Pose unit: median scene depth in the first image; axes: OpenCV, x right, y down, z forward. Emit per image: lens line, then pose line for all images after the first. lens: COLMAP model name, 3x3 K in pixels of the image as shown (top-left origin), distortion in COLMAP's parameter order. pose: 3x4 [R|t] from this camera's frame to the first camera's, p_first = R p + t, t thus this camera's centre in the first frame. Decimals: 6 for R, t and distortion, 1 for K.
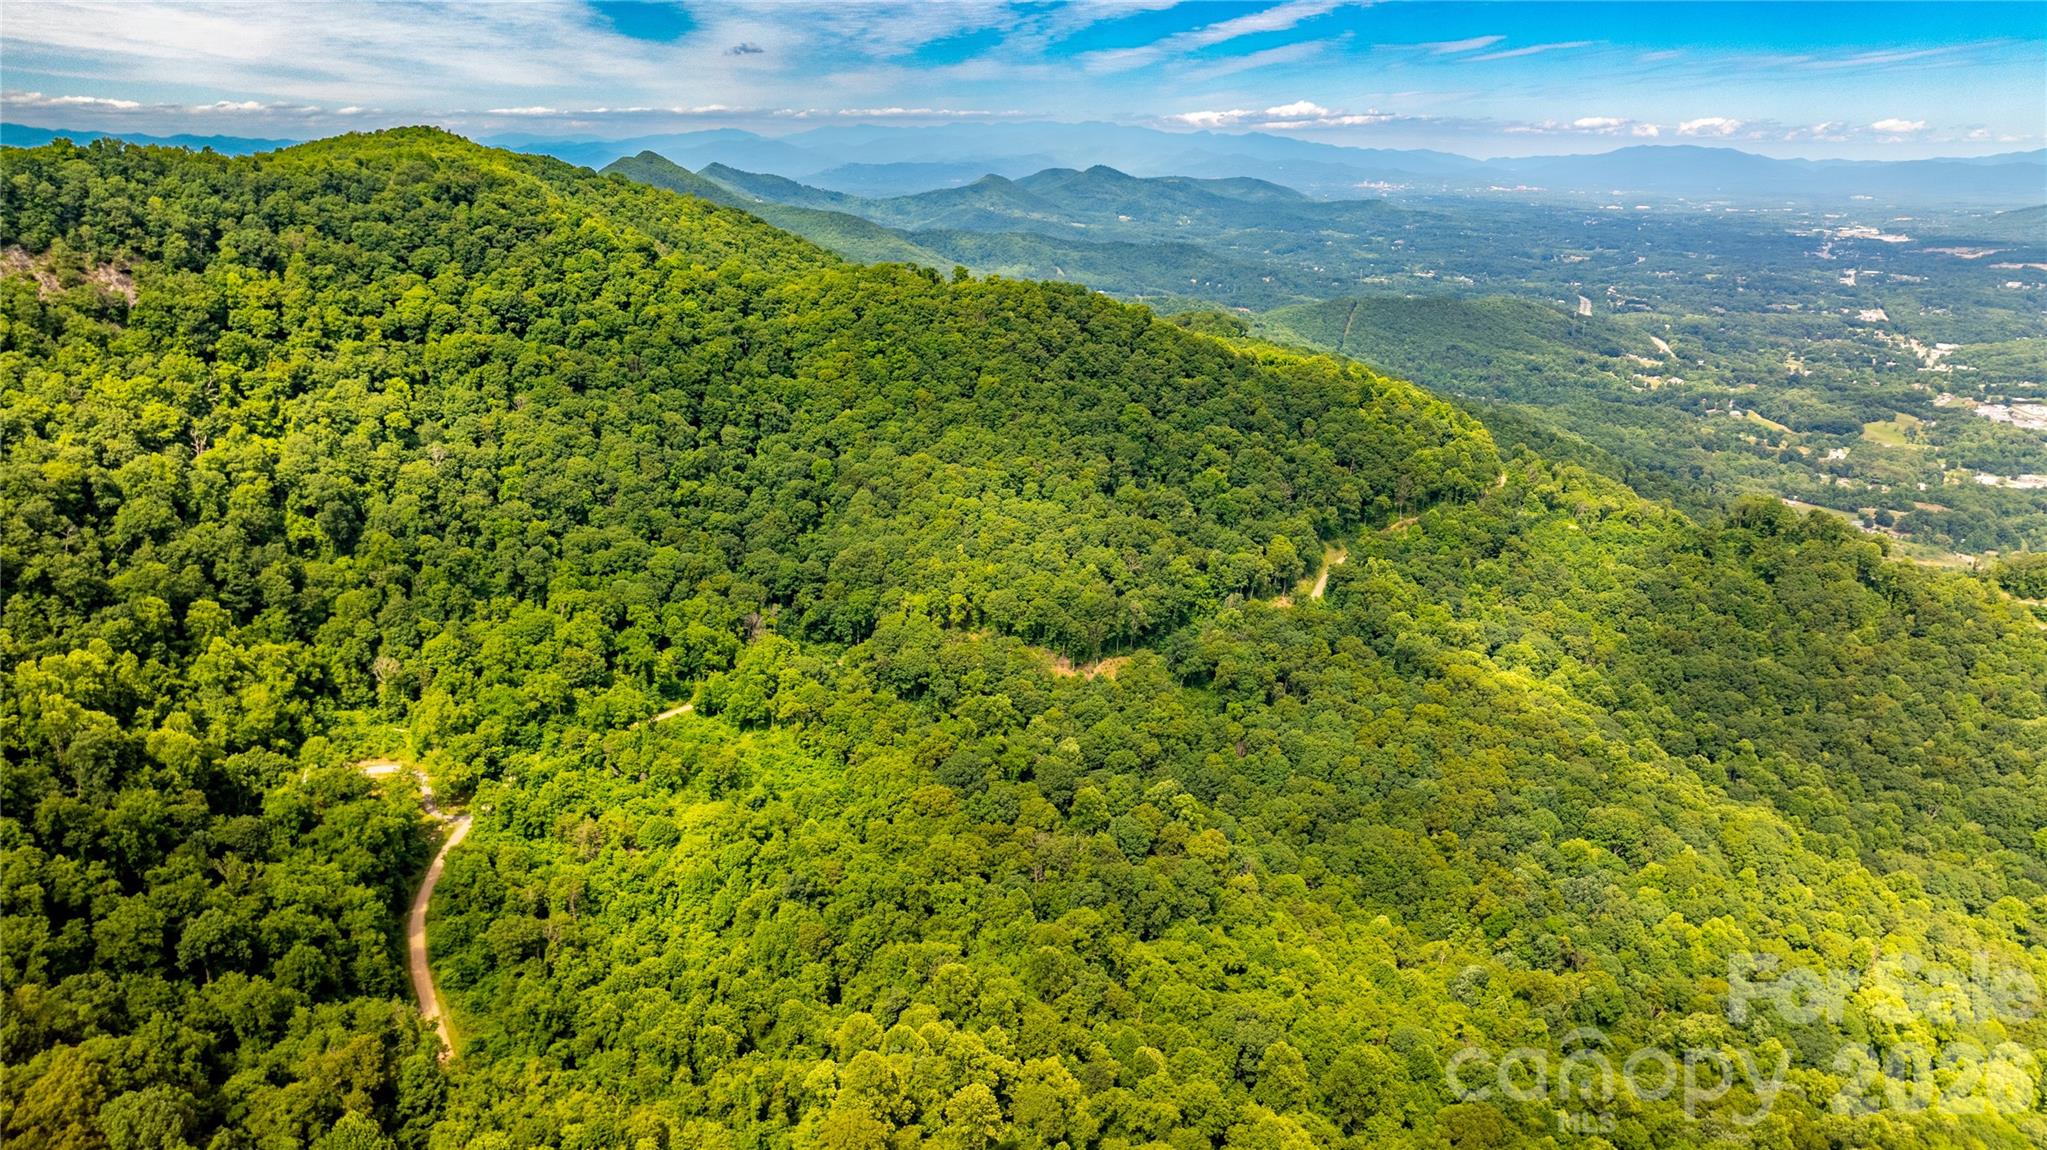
lens RADIAL K [[1455.9, 0, 1035.9], [0, 1455.9, 535.1], [0, 0, 1]] dist [-0.024108, 0.017010]
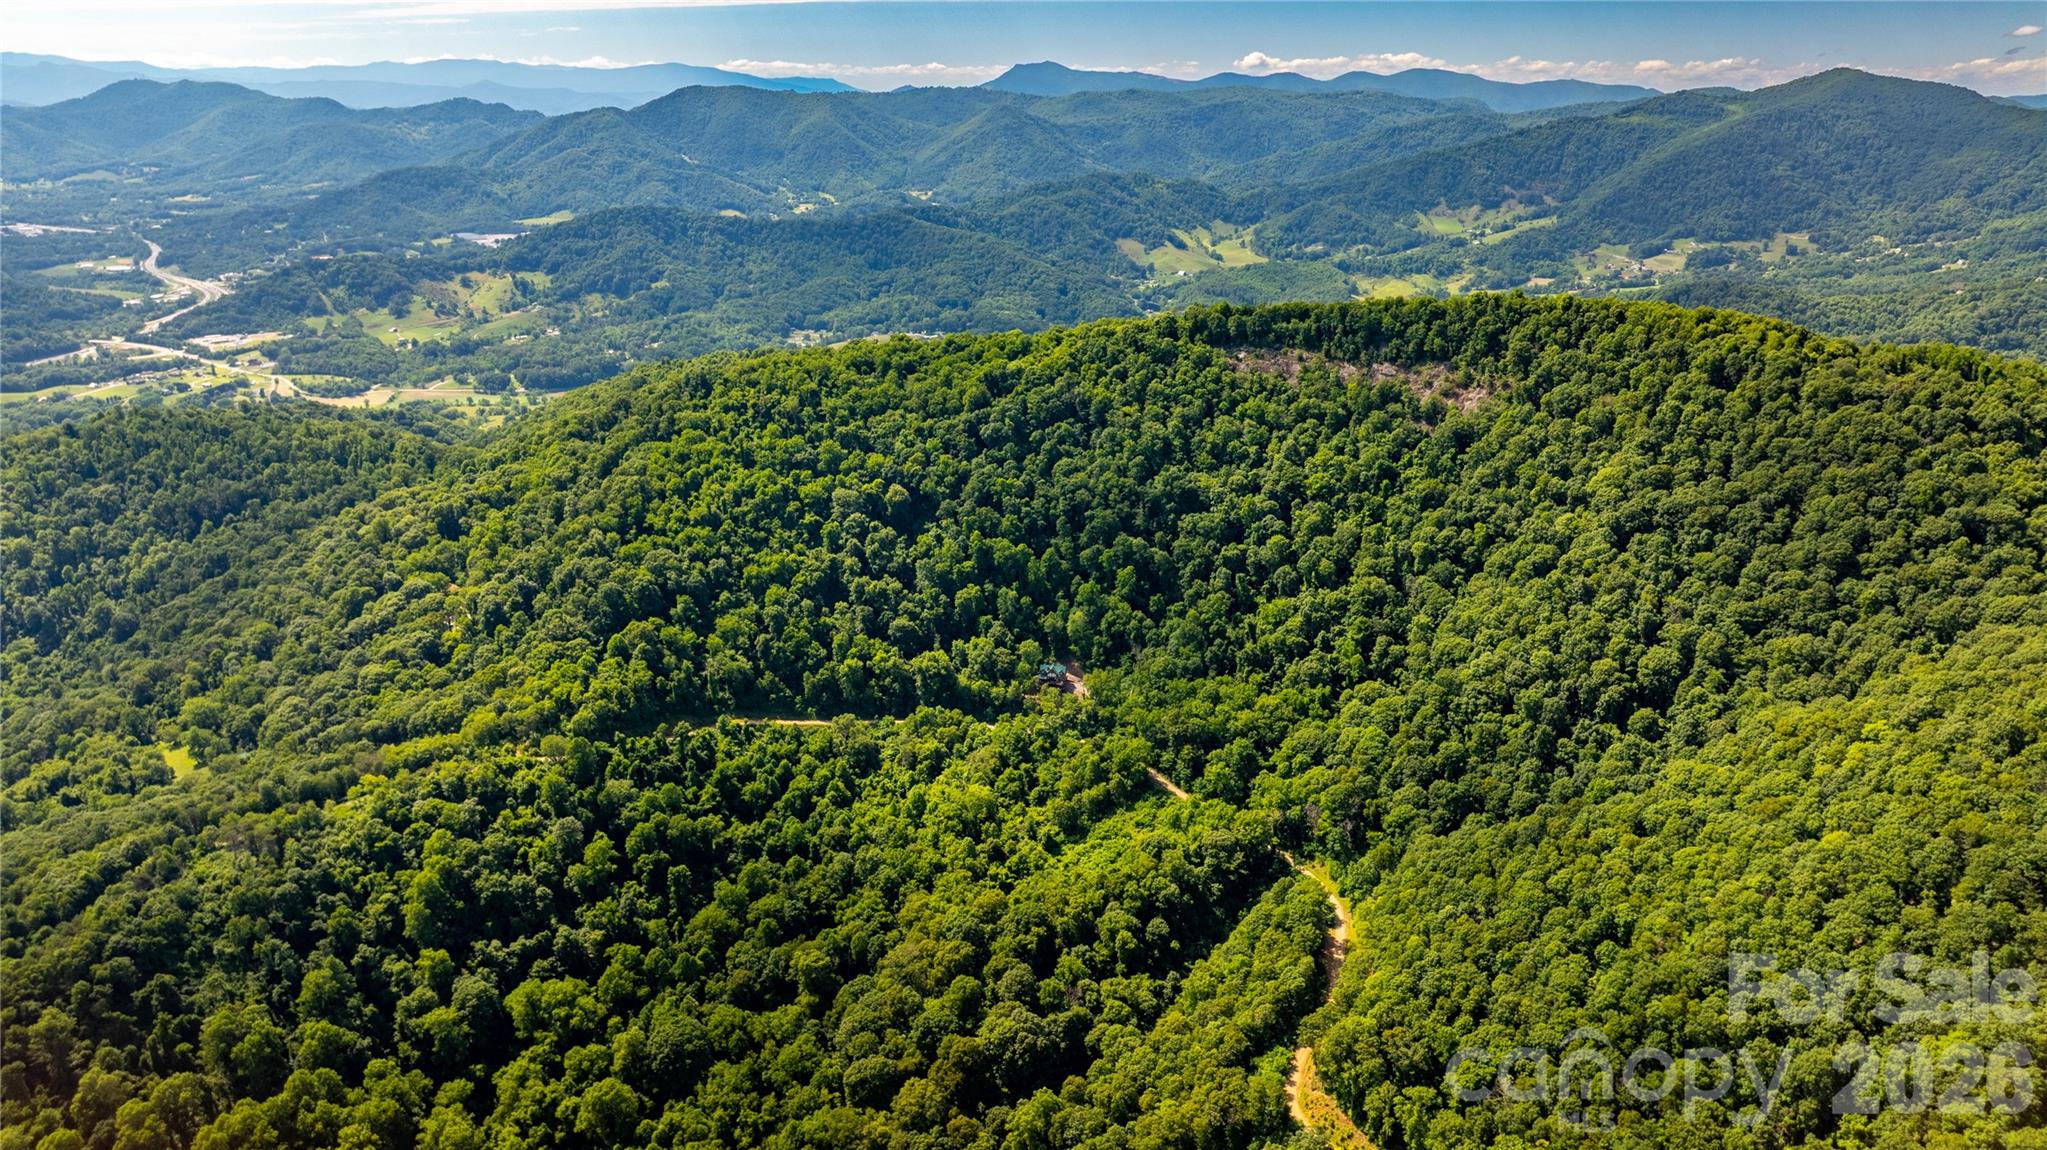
lens RADIAL K [[1455.9, 0, 1024.4], [0, 1455.9, 555.0], [0, 0, 1]] dist [-0.024108, 0.017010]
pose [[-0.353543, 0.280439, -0.892391, 0.626913], [-0.256776, 0.888260, 0.380869, -0.371094], [0.899485, 0.363798, -0.242028, 0.818119]]
